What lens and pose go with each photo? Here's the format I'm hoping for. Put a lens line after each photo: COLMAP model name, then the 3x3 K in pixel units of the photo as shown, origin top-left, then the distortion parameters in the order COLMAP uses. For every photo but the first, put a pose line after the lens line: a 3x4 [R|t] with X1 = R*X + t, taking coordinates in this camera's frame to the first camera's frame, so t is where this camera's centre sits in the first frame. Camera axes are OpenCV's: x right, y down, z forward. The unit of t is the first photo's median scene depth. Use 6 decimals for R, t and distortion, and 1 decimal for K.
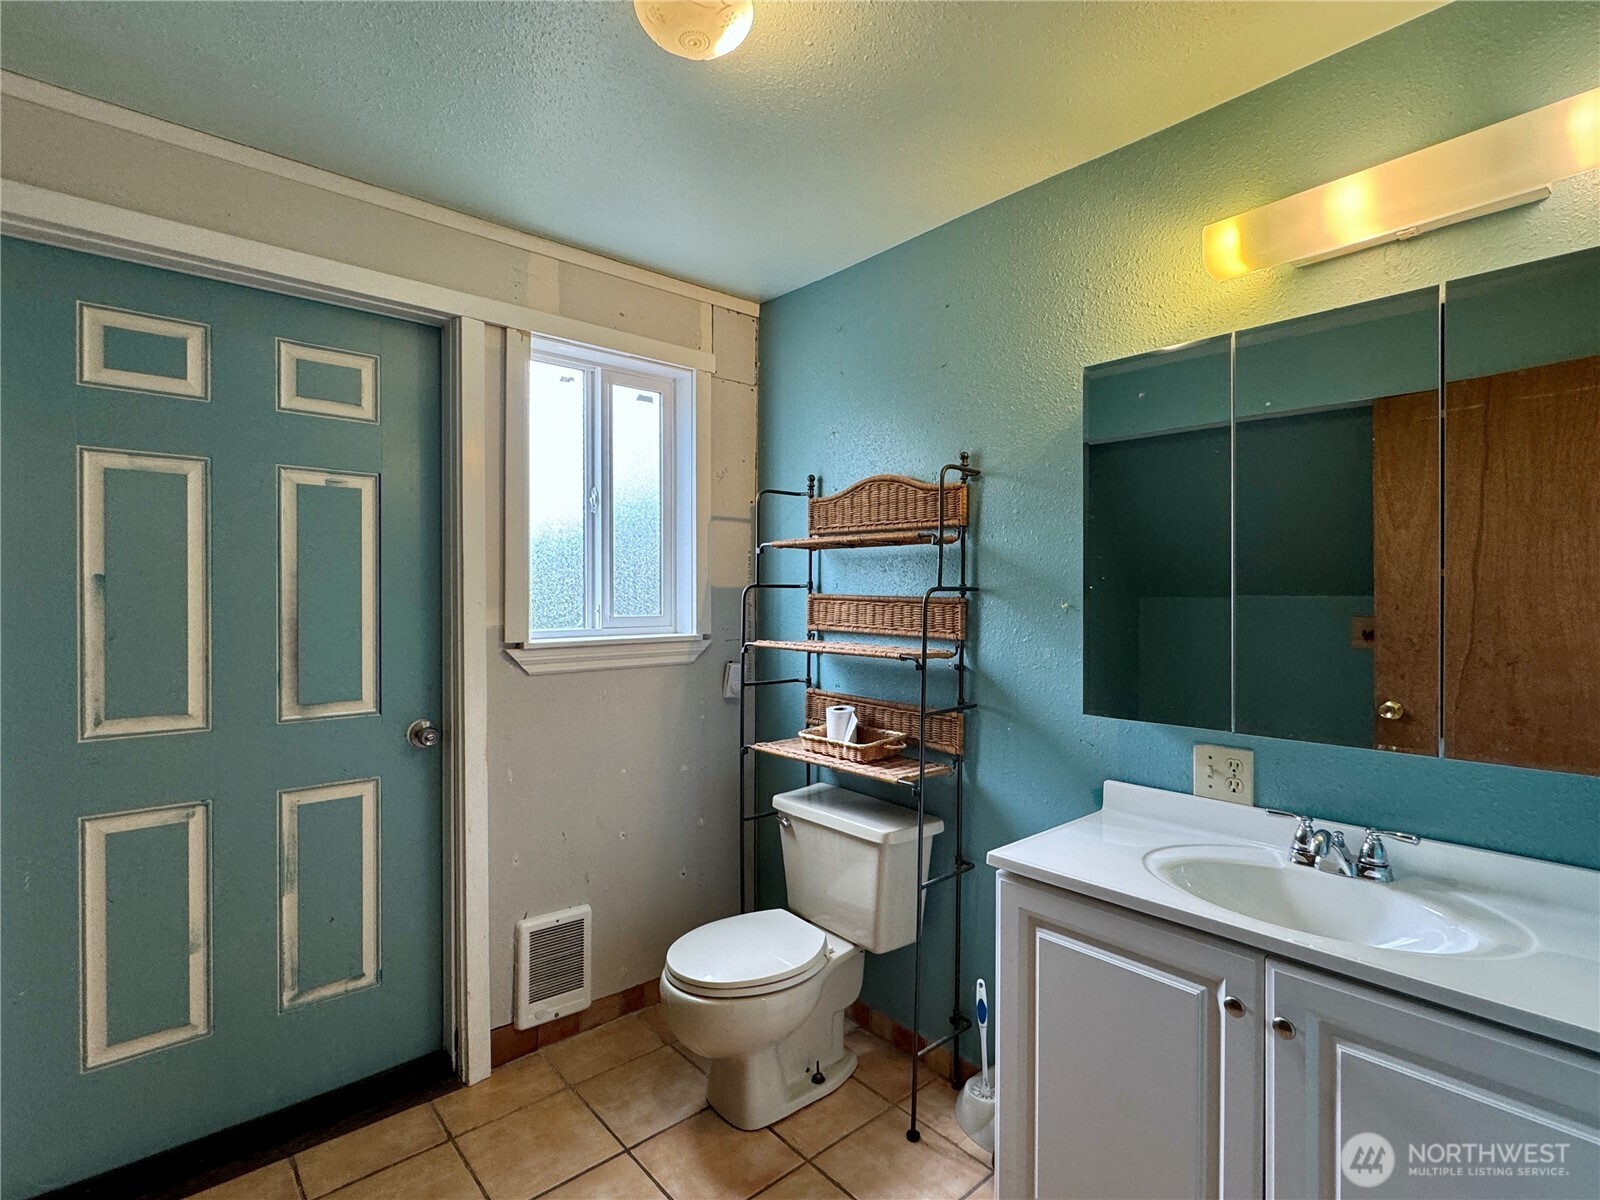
lens RADIAL K [[778.0, 0, 798.0], [0, 778.0, 600.5], [0, 0, 1]] dist [-0.006398, -0.001103]
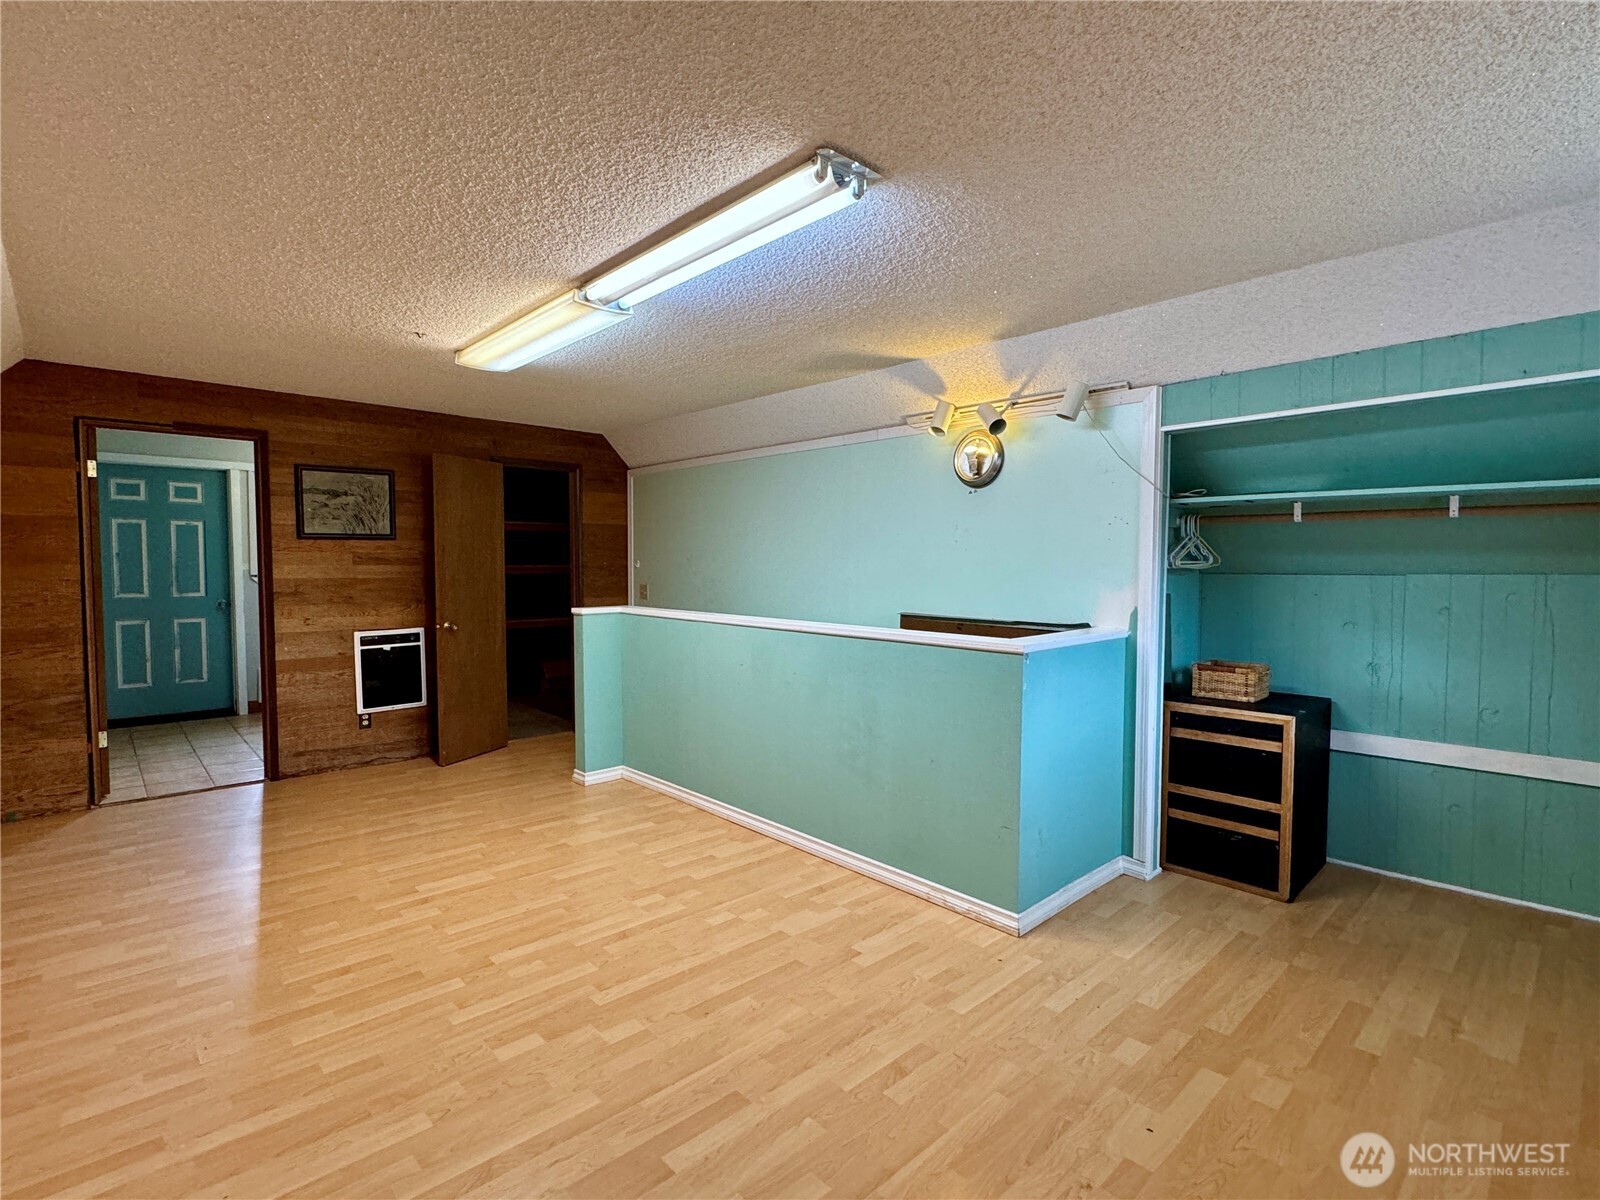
lens RADIAL K [[778.0, 0, 802.3], [0, 778.0, 598.9], [0, 0, 1]] dist [-0.006398, -0.001103]
pose [[0.999508, -0.001724, 0.031311, 1.953881], [0.000549, 0.999296, 0.037508, 0.042283], [-0.031354, -0.037472, 0.998806, -2.434113]]
